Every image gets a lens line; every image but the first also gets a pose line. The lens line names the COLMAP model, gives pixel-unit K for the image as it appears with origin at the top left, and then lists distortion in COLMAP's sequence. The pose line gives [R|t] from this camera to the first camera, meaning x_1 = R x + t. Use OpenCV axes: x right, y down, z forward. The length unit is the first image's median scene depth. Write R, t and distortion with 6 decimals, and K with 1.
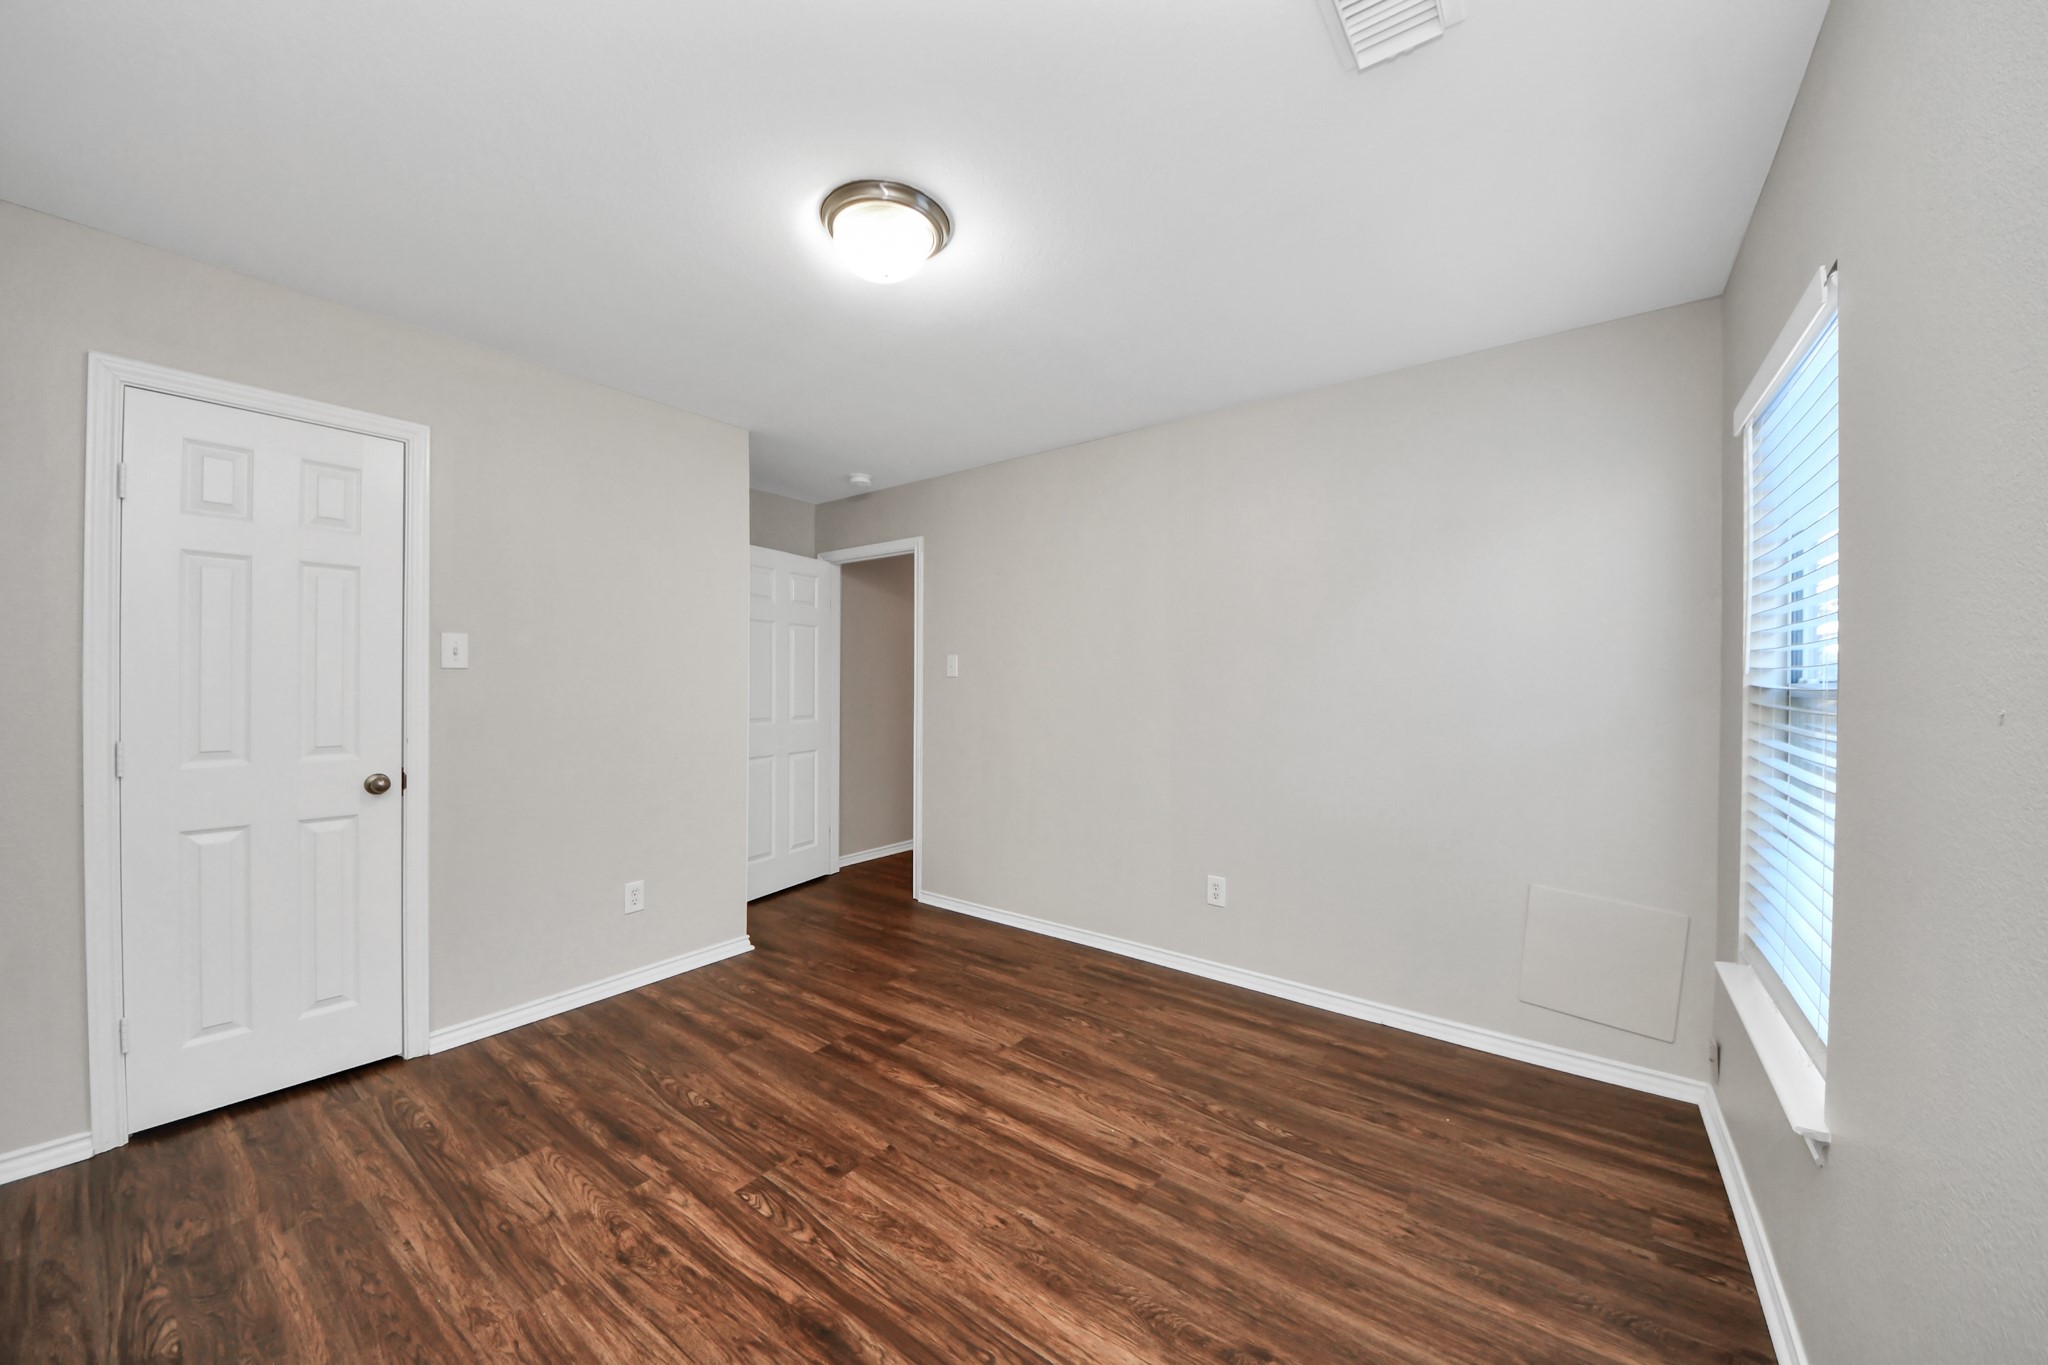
lens RADIAL K [[755.5, 0, 1020.2], [0, 755.5, 684.7], [0, 0, 1]] dist [0.044441, -0.025252]
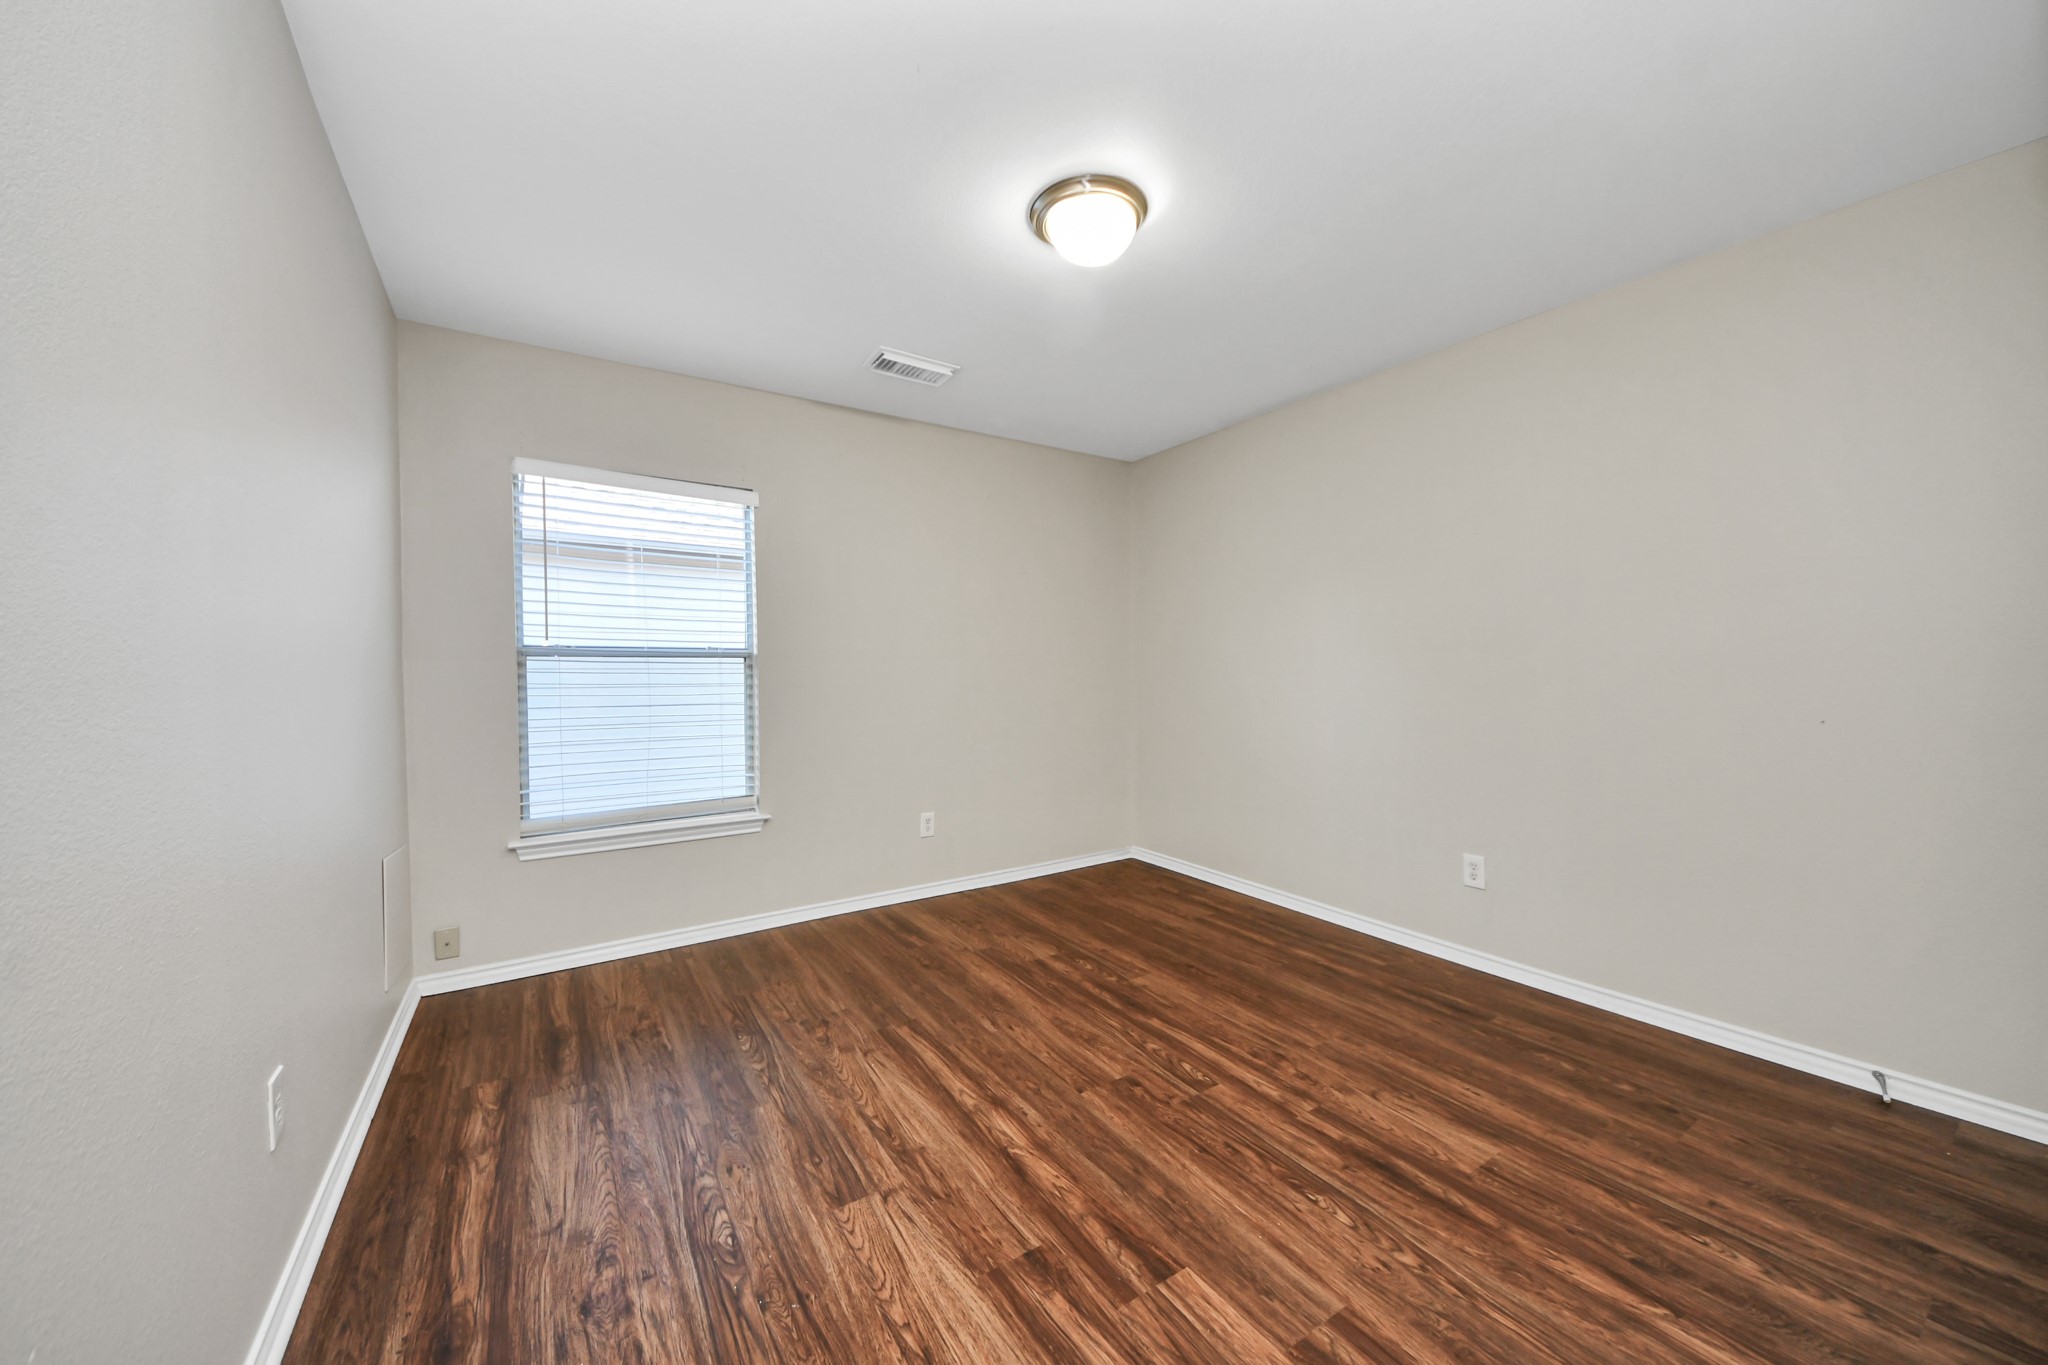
lens RADIAL K [[755.5, 0, 1020.2], [0, 755.5, 684.7], [0, 0, 1]] dist [0.044441, -0.025252]
pose [[-0.941598, -0.004792, 0.336706, -0.433132], [0.001555, 0.999826, 0.018576, 0.043422], [-0.336736, 0.018015, -0.941427, 1.971897]]
